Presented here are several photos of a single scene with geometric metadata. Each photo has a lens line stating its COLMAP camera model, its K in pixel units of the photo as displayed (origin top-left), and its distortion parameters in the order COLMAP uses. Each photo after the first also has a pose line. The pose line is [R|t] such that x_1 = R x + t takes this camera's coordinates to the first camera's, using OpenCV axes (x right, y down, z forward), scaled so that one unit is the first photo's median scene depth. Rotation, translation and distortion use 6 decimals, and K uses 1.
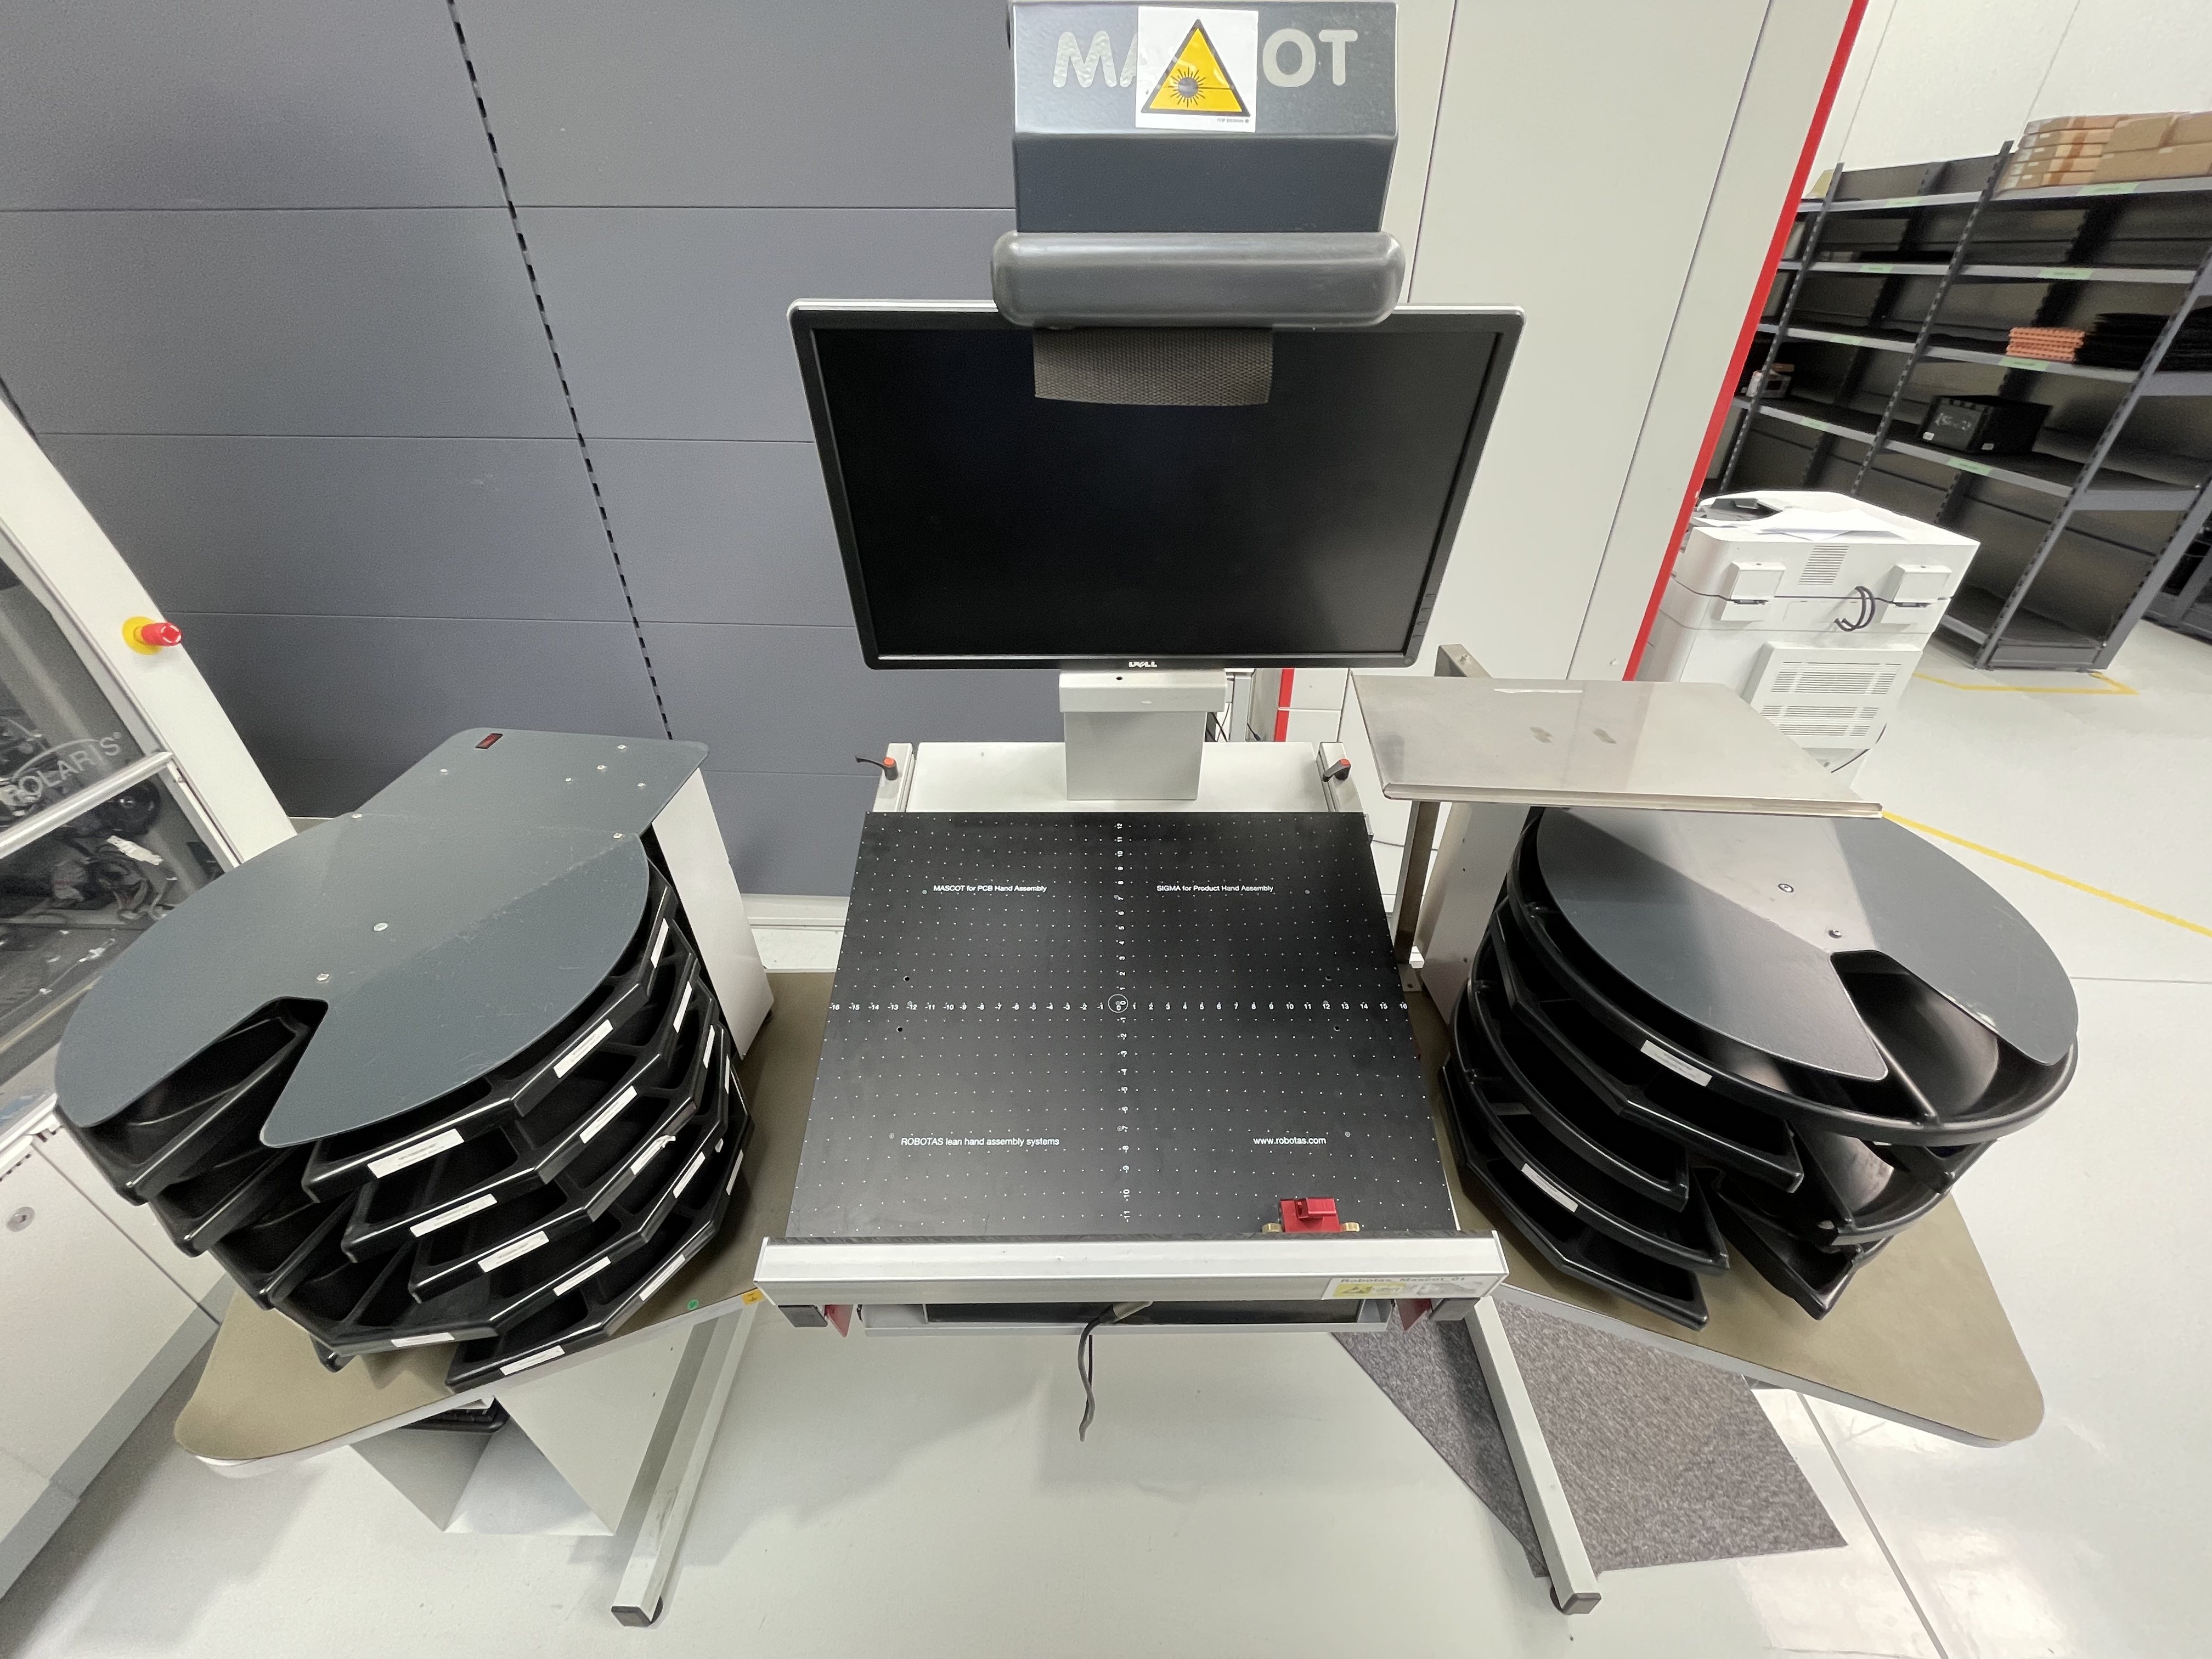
lens RADIAL K [[894.9, 0, 1106.0], [0, 894.9, 829.5], [0, 0, 1]] dist [-0.000256, -0.000031]
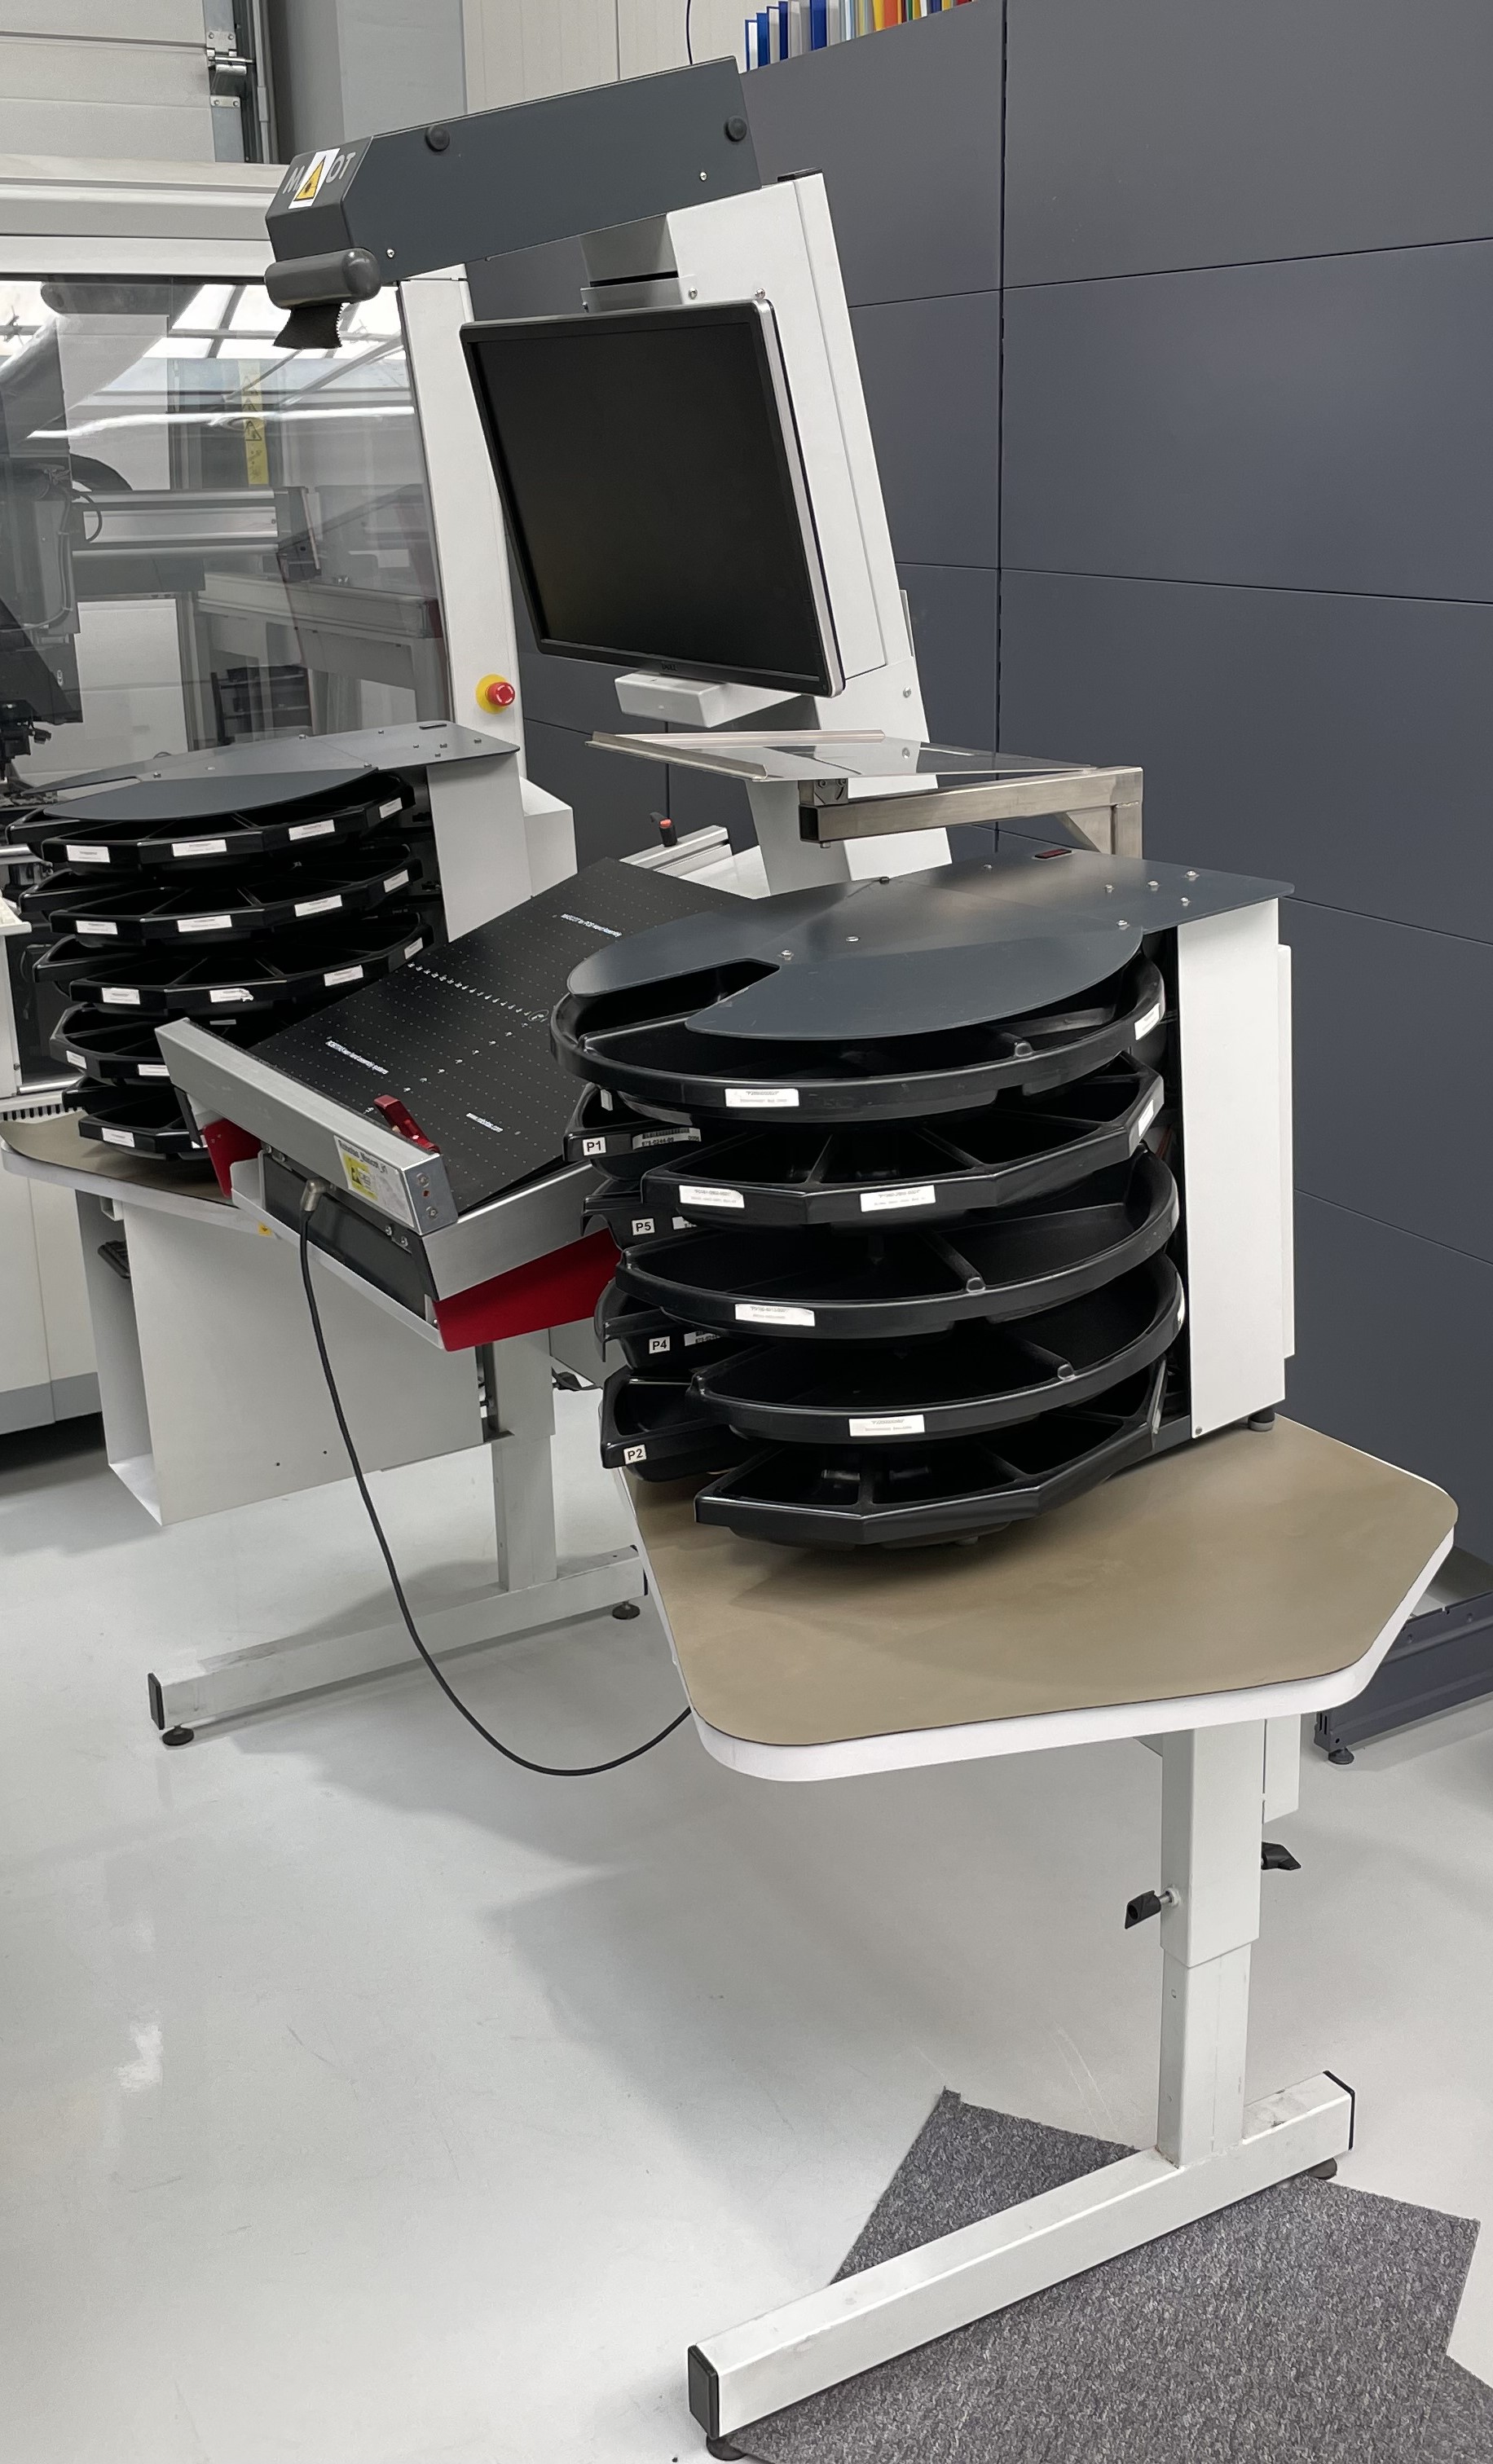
lens RADIAL K [[2540.9, 0, 746.5], [0, 2540.9, 1232.0], [0, 0, 1]] dist [-0.001001, -0.000341]
pose [[0.507126, 0.253050, -0.823886, 1.496504], [-0.459072, 0.888346, -0.009724, 0.204846], [0.729435, 0.383155, 0.566671, -0.145191]]
